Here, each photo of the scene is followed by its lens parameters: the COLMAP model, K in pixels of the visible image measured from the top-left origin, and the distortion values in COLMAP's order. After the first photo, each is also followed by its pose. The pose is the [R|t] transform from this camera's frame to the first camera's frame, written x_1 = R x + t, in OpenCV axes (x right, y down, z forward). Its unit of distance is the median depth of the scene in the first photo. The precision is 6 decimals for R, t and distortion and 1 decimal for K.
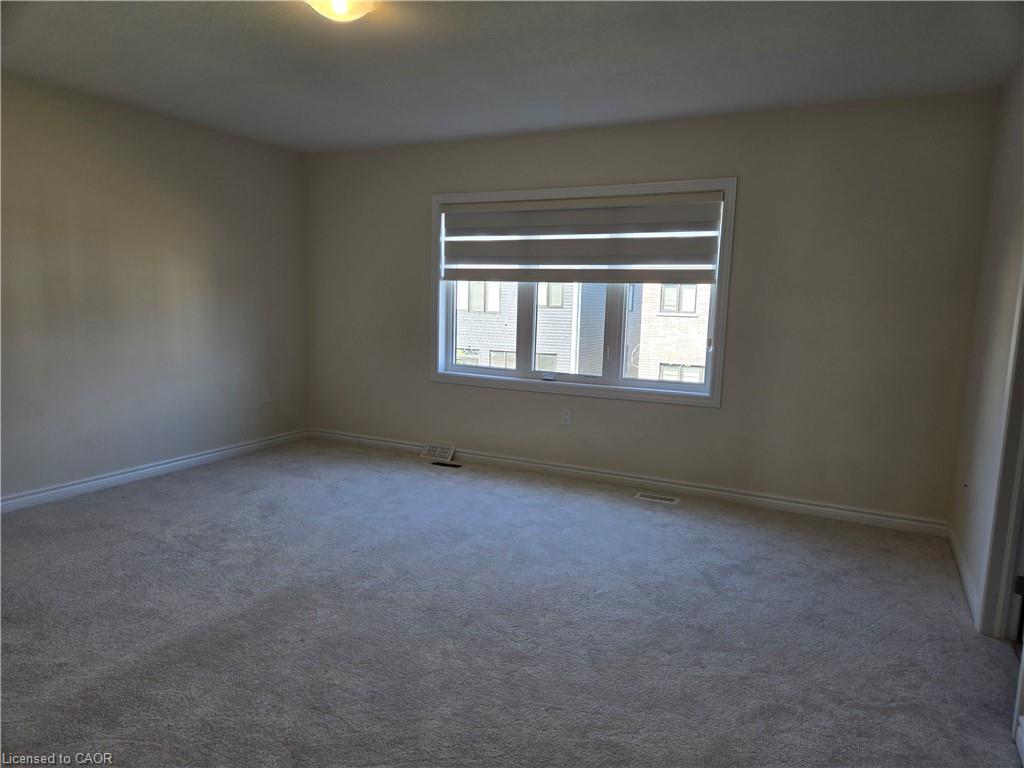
lens RADIAL K [[676.6, 0, 512.7], [0, 676.6, 391.1], [0, 0, 1]] dist [0.044804, -0.012287]
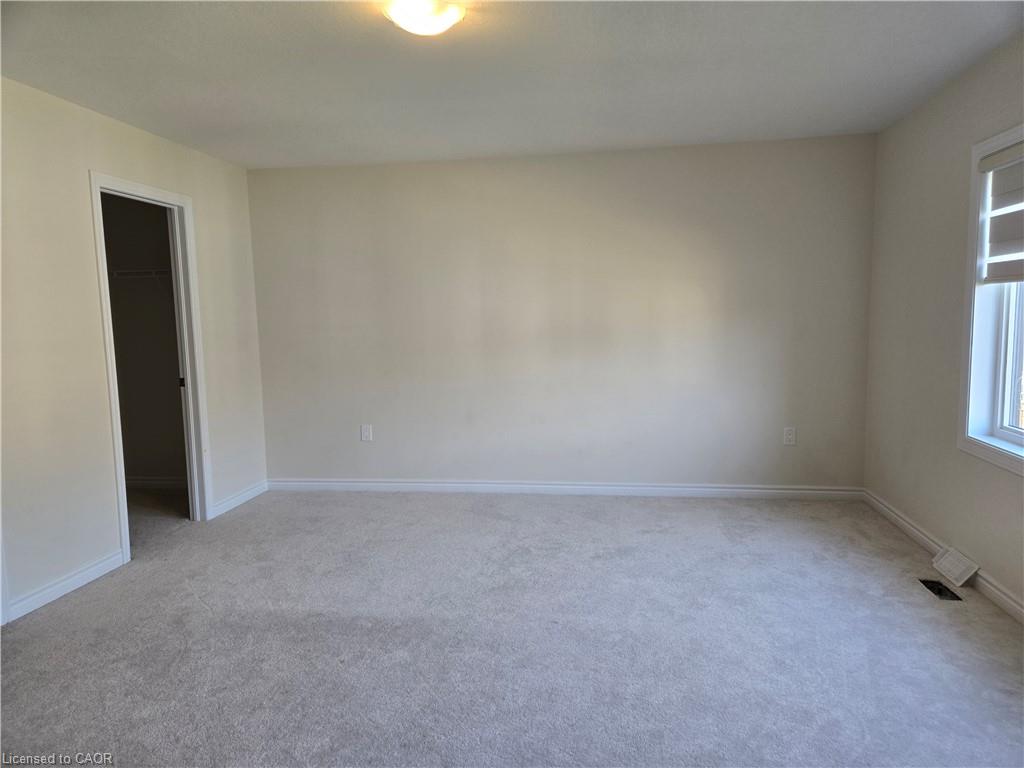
lens RADIAL K [[676.6, 0, 512.8], [0, 676.6, 375.6], [0, 0, 1]] dist [0.044804, -0.012287]
pose [[0.327549, 0.050024, -0.943509, 0.369970], [-0.110057, 0.993820, 0.014484, -0.050230], [0.938402, 0.099096, 0.331030, 0.456843]]
